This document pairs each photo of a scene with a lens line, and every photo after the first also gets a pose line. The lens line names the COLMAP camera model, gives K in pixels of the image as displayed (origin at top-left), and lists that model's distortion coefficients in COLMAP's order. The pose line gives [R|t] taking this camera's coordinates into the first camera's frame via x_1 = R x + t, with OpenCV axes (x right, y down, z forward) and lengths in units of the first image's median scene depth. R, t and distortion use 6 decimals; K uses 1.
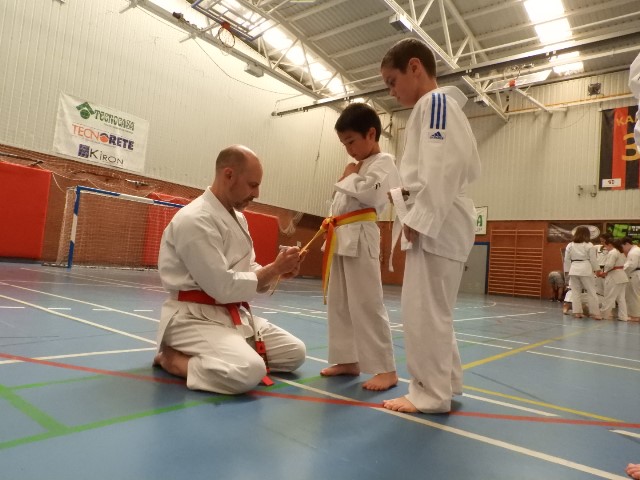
lens RADIAL K [[455.6, 0, 321.8], [0, 455.6, 238.5], [0, 0, 1]] dist [0.007079, -0.005992]
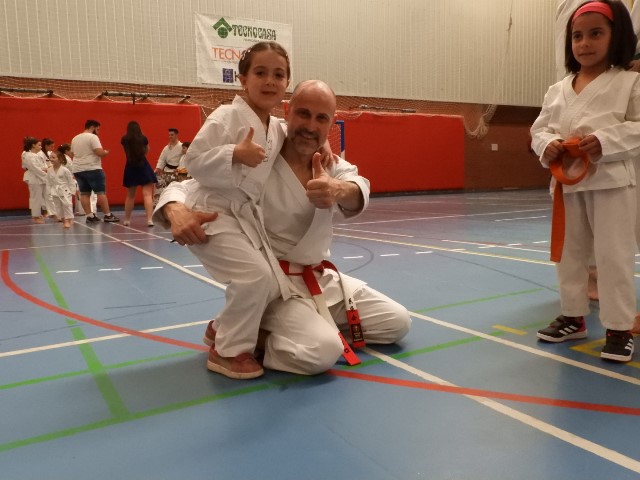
lens RADIAL K [[560.5, 0, 317.6], [0, 560.5, 240.0], [0, 0, 1]] dist [-0.003784, 0.009318]
pose [[0.924639, -0.067303, -0.374851, 0.027866], [0.128320, 0.981765, 0.140252, -0.008020], [0.358577, -0.177783, 0.916415, 0.004727]]
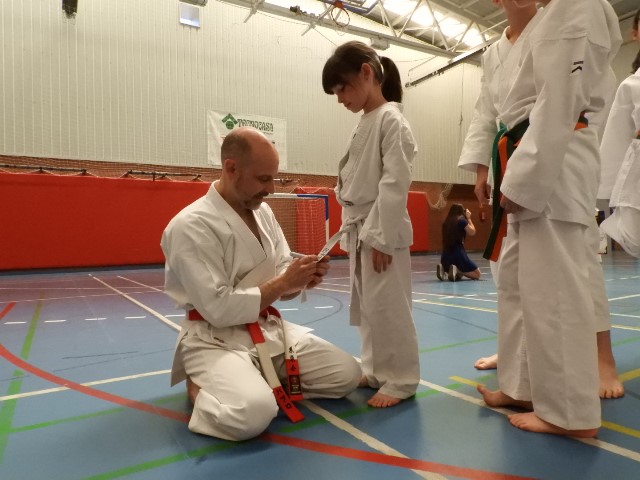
lens RADIAL K [[455.6, 0, 318.2], [0, 455.6, 238.8], [0, 0, 1]] dist [0.007079, -0.005992]
pose [[0.929801, -0.112765, -0.350363, 0.027080], [0.128291, 0.991507, 0.021342, 0.000098], [0.344980, -0.064792, 0.936371, 0.037832]]
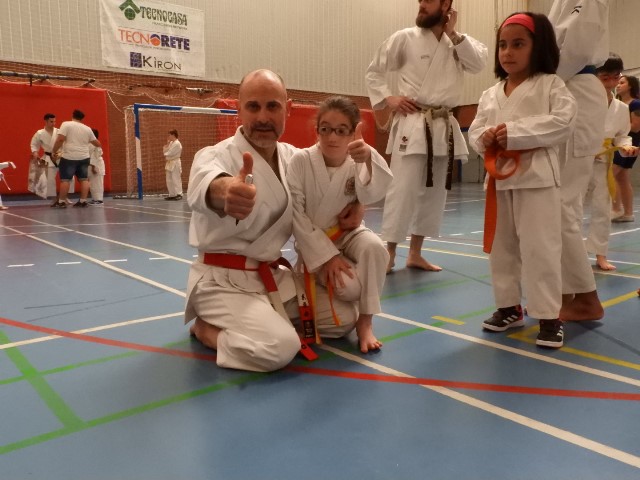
lens RADIAL K [[560.5, 0, 320.6], [0, 560.5, 240.7], [0, 0, 1]] dist [-0.003784, 0.009318]
pose [[0.974035, -0.064717, -0.216949, 0.017902], [0.104210, 0.978883, 0.175862, -0.009932], [0.200987, -0.193904, 0.960211, 0.002764]]
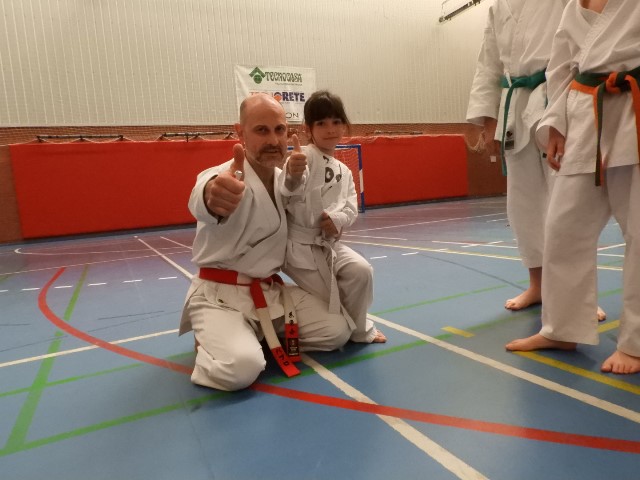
lens RADIAL K [[455.6, 0, 317.0], [0, 455.6, 238.0], [0, 0, 1]] dist [0.007079, -0.005992]
pose [[0.886471, -0.117010, -0.447747, 0.041591], [0.185325, 0.976299, 0.111778, -0.001332], [0.424056, -0.182067, 0.887146, 0.038548]]
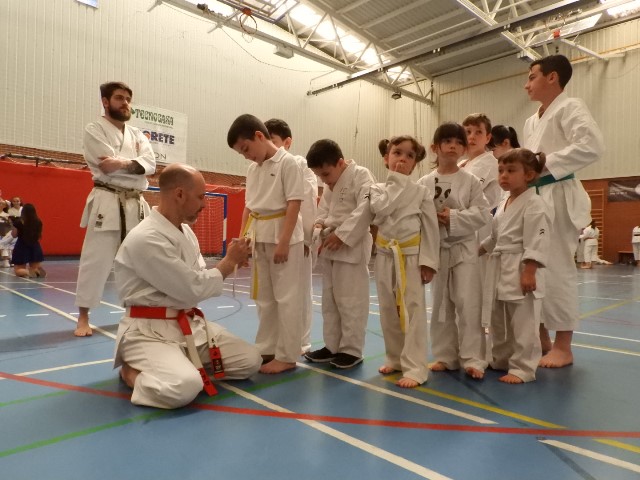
lens RADIAL K [[455.6, 0, 319.5], [0, 455.6, 239.1], [0, 0, 1]] dist [0.007079, -0.005992]
pose [[0.989641, -0.065498, -0.127753, 0.033616], [0.072478, 0.996077, 0.050771, -0.008646], [0.123926, -0.059504, 0.990506, 0.002326]]
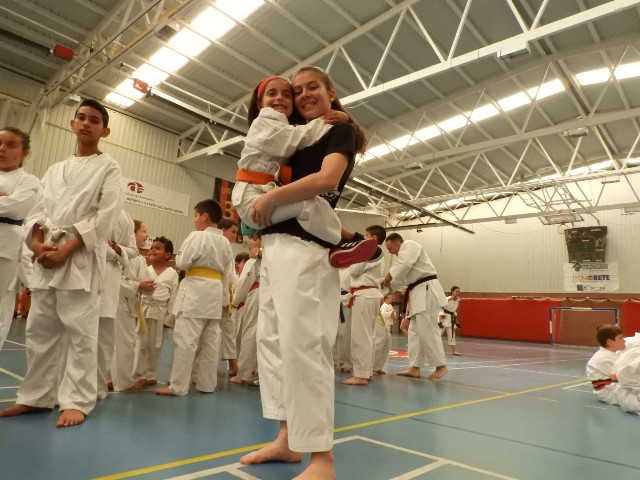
lens RADIAL K [[455.6, 0, 323.6], [0, 455.6, 241.5], [0, 0, 1]] dist [0.007079, -0.005992]
pose [[-0.055257, -0.263887, -0.962969, 1.466081], [-0.005469, 0.964508, -0.263995, 0.138644], [0.998457, -0.009321, -0.054739, 0.014739]]
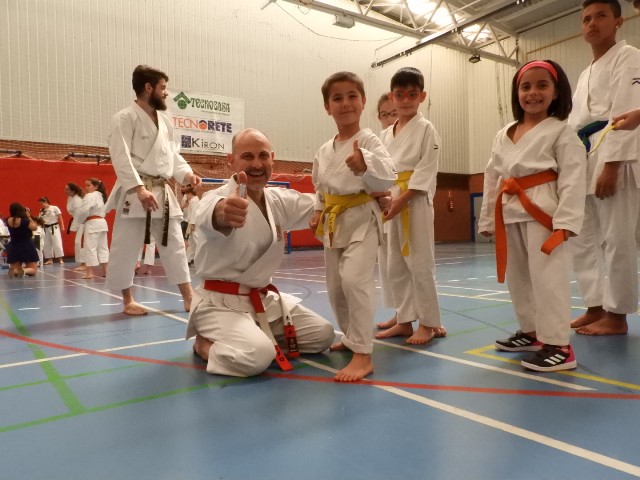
lens RADIAL K [[504.5, 0, 318.6], [0, 504.5, 240.4], [0, 0, 1]] dist [0.000663, -0.001604]
pose [[0.956772, -0.103645, -0.271743, 0.034425], [0.122672, 0.990980, 0.053945, -0.001372], [0.263701, -0.084948, 0.960857, -0.004828]]
